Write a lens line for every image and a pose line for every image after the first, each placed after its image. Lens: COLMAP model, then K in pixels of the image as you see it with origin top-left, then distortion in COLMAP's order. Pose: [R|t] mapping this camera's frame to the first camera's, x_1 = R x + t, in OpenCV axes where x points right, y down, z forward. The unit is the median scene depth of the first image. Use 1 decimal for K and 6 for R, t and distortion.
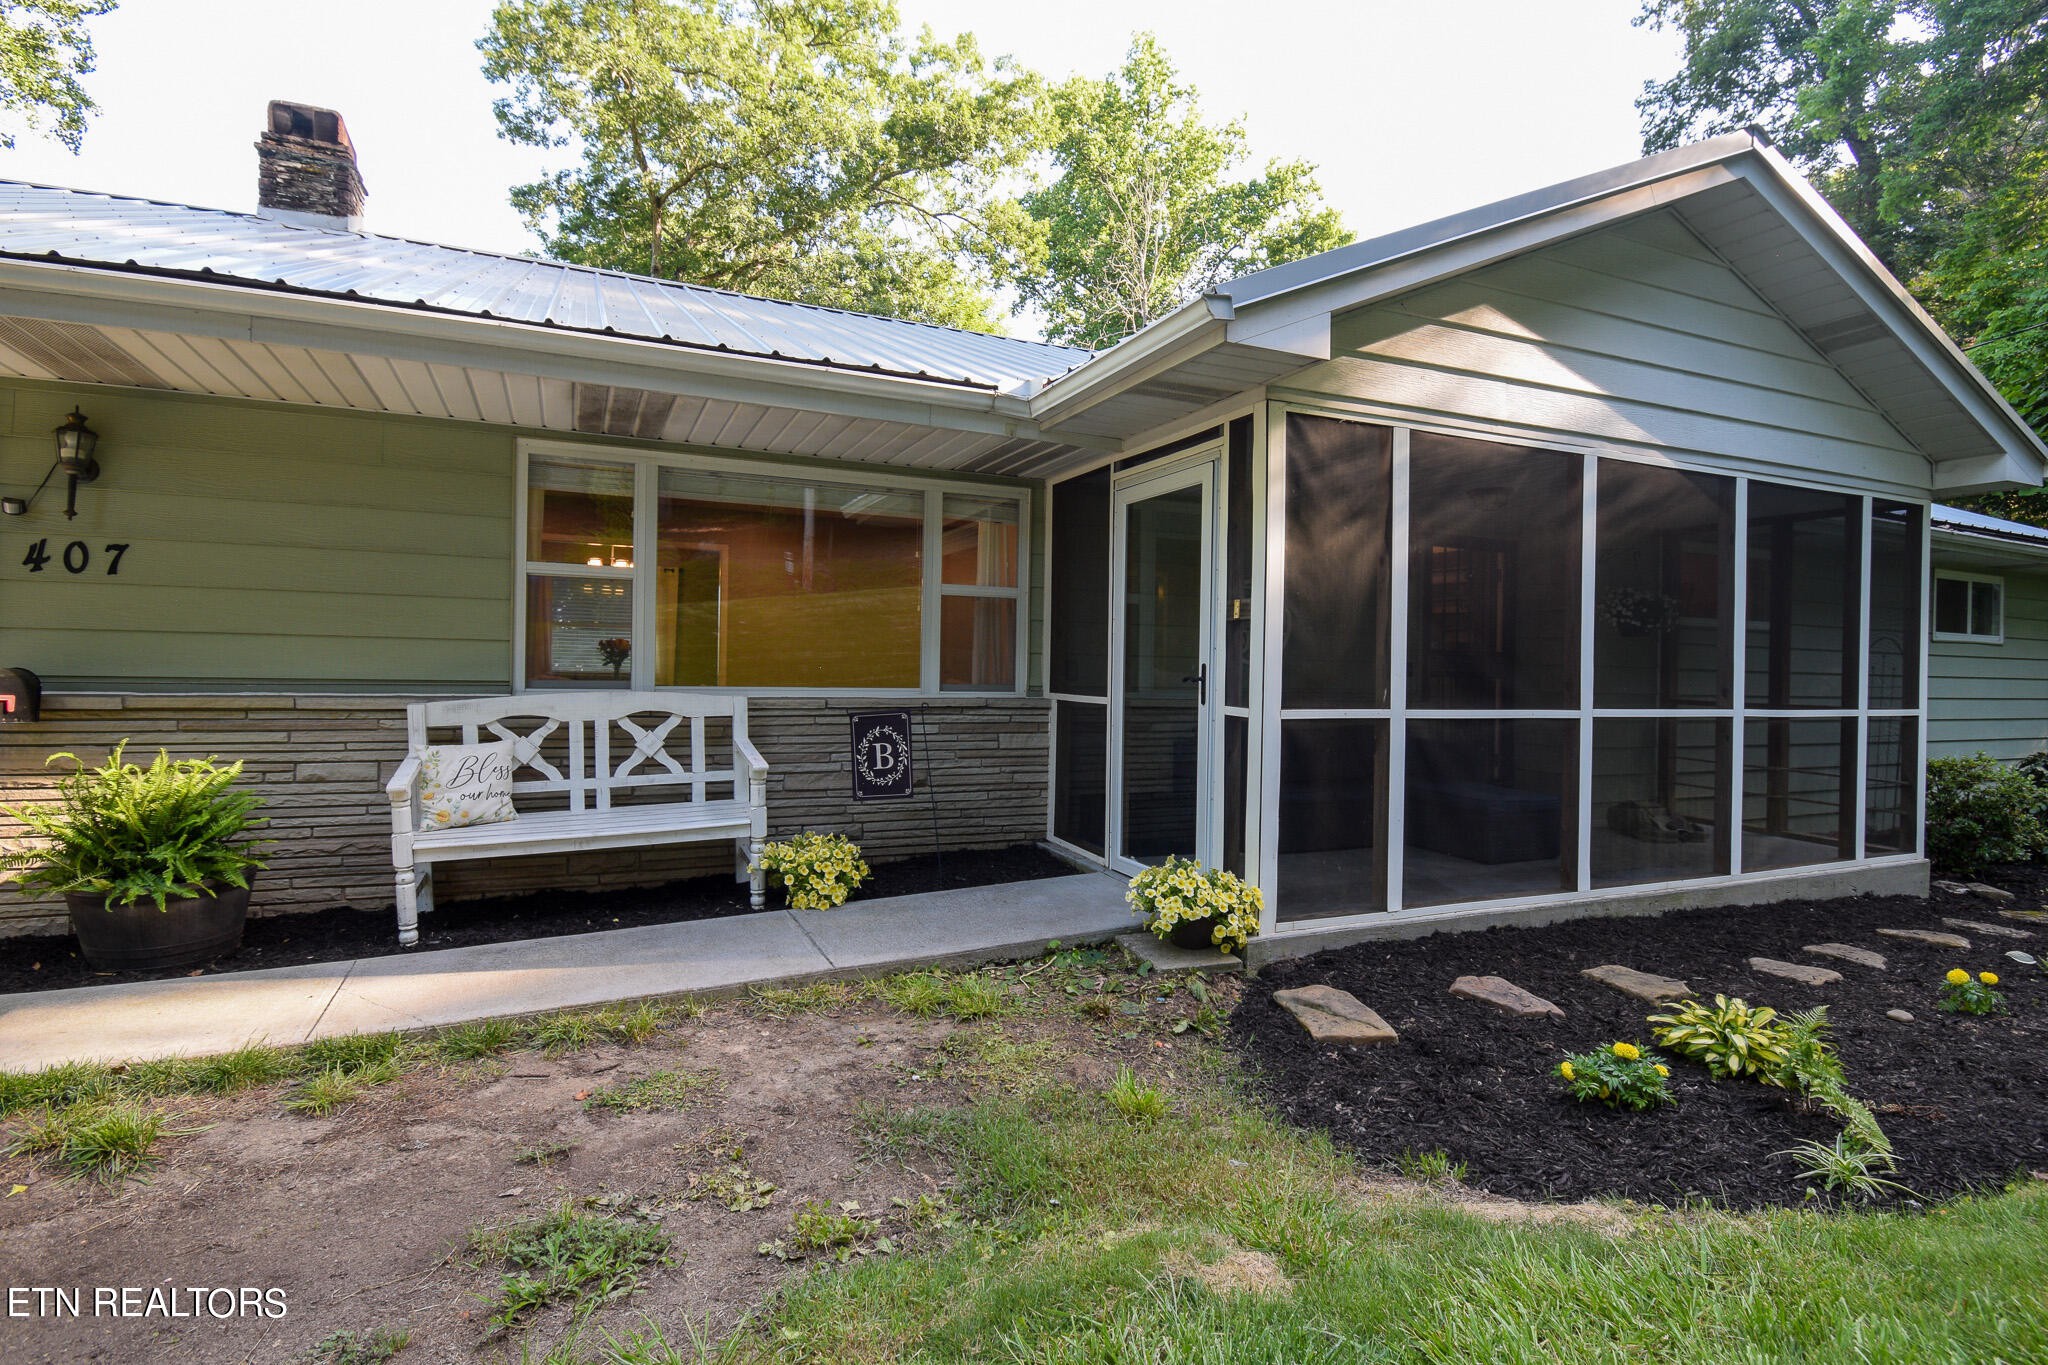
lens RADIAL K [[1018.0, 0, 1024.0], [0, 1018.0, 682.5], [0, 0, 1]] dist [0.006357, -0.019600]
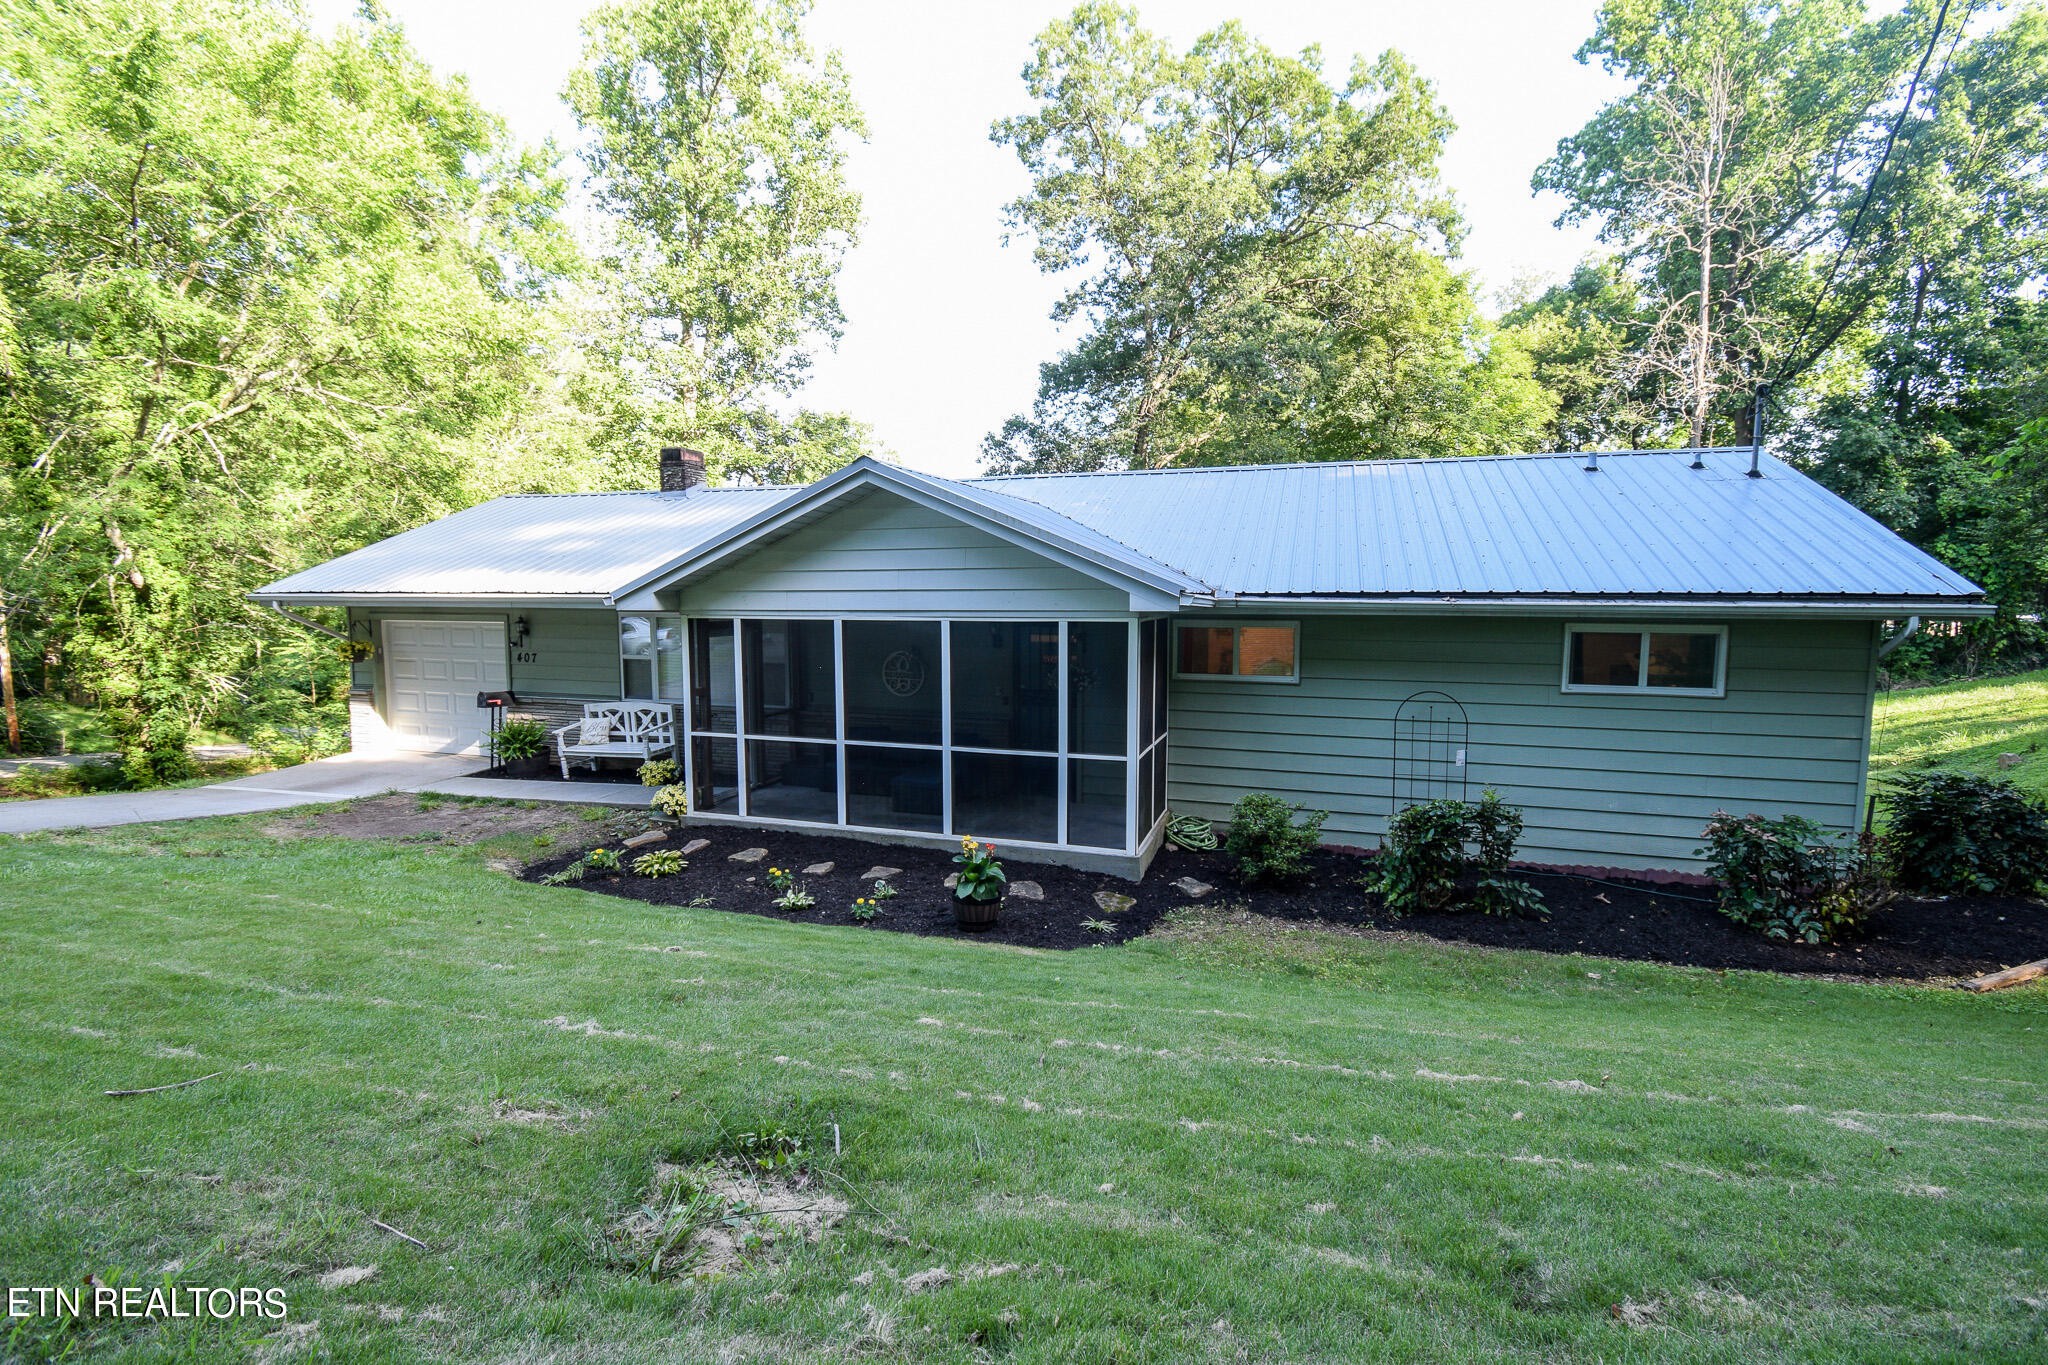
lens RADIAL K [[895.0, 0, 1046.2], [0, 895.0, 683.4], [0, 0, 1]] dist [0.007191, -0.013282]
pose [[0.745236, 0.052053, -0.664765, 2.081060], [0.006231, 0.996361, 0.085003, -0.244225], [0.666771, -0.067490, 0.742200, -0.084151]]
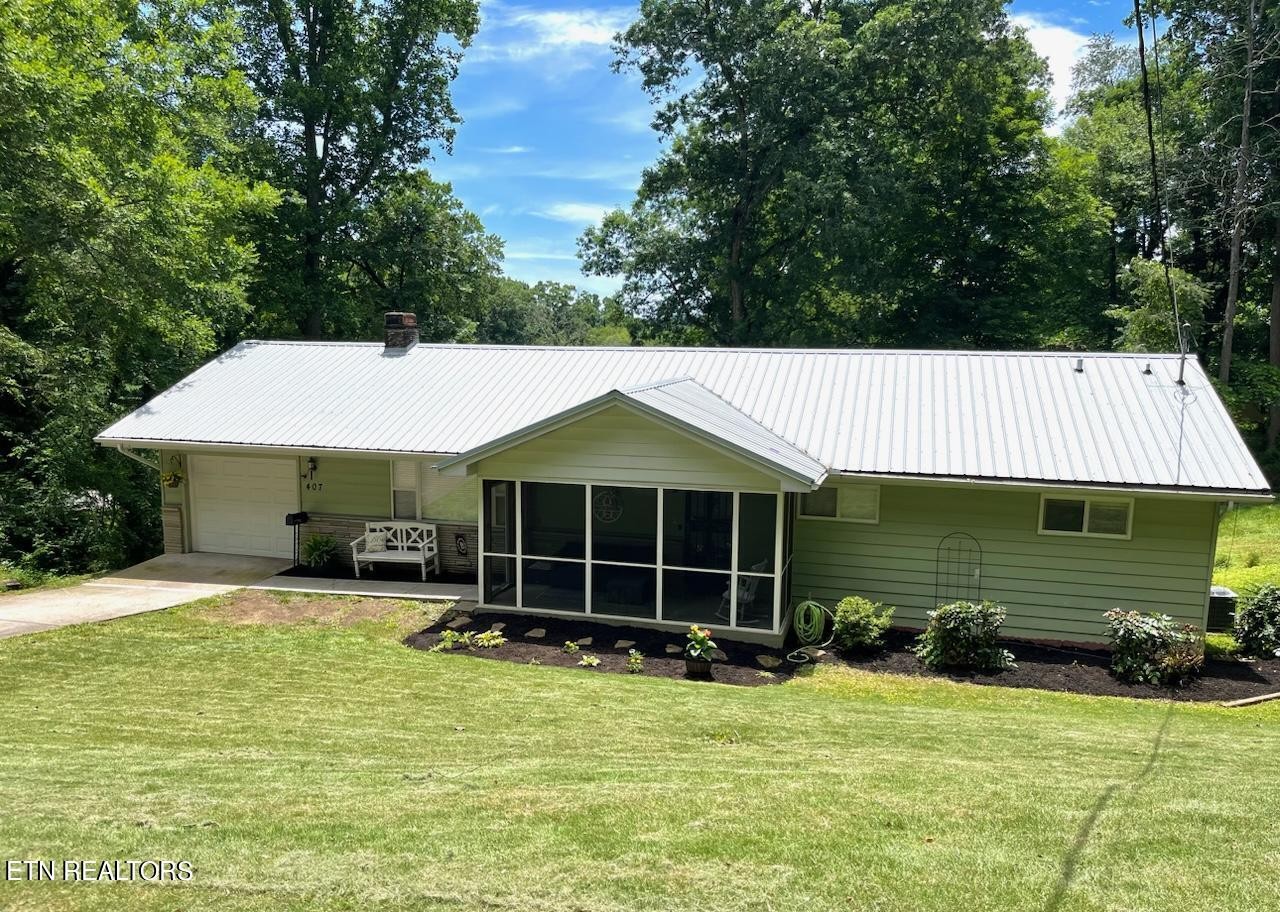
lens RADIAL K [[940.8, 0, 642.3], [0, 940.8, 500.5], [0, 0, 1]] dist [0.048821, -0.049217]
pose [[0.770496, 0.099515, -0.629629, 2.574683], [-0.001413, 0.988003, 0.154427, -0.633315], [0.637444, -0.118096, 0.761393, -1.183300]]
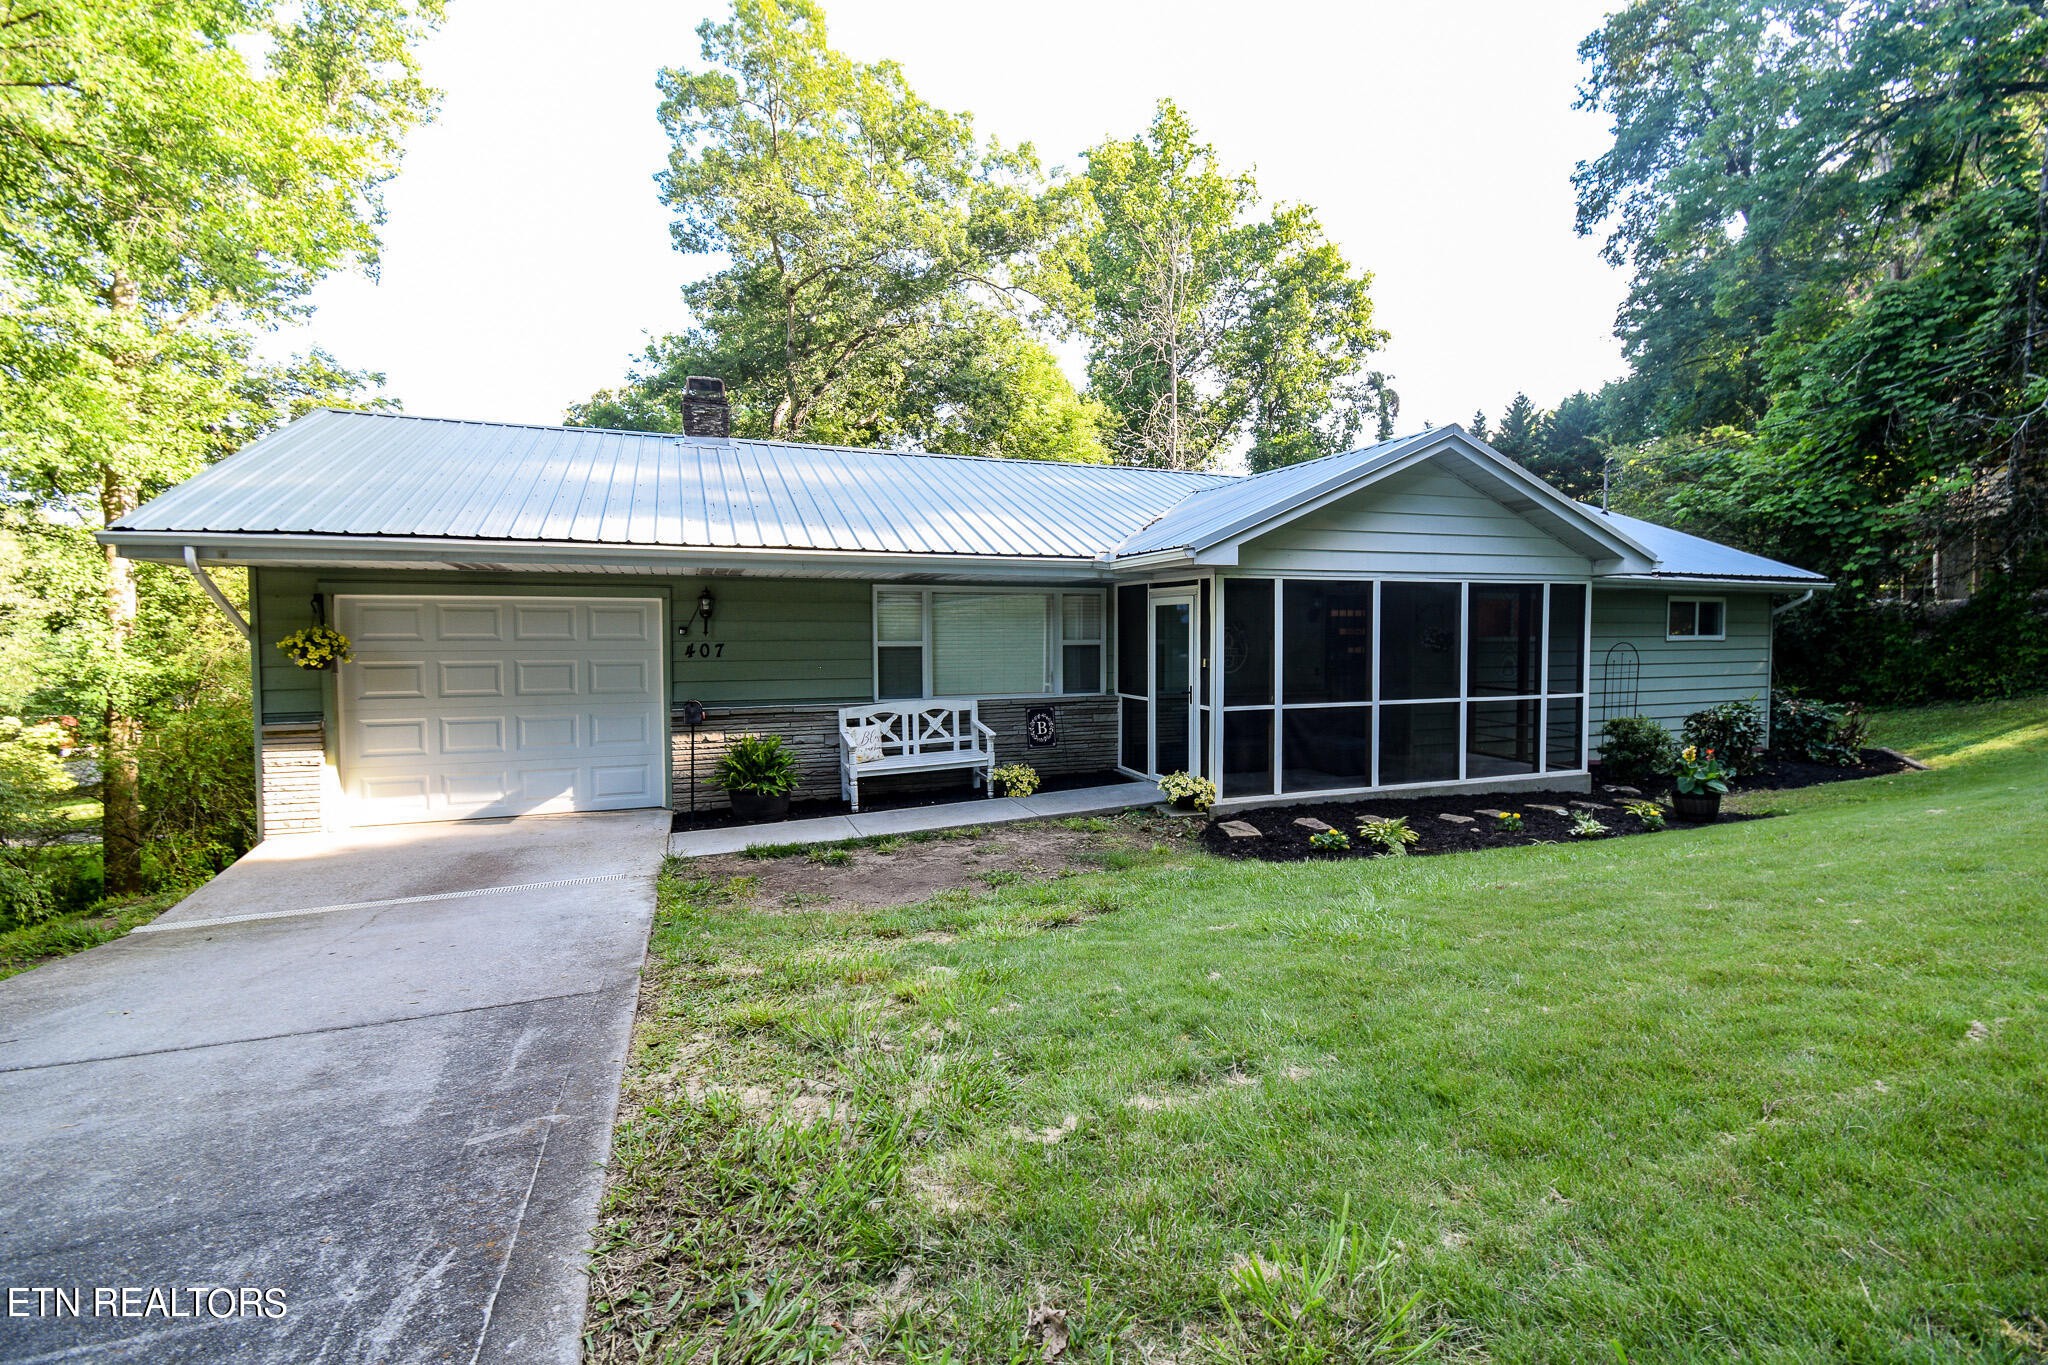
lens RADIAL K [[912.5, 0, 1020.4], [0, 912.5, 674.9], [0, 0, 1]] dist [0.001478, 0.000186]
pose [[0.998325, -0.018052, -0.054961, -0.078896], [0.019988, 0.999191, 0.034890, -0.108309], [0.054286, -0.035930, 0.997879, -0.925940]]
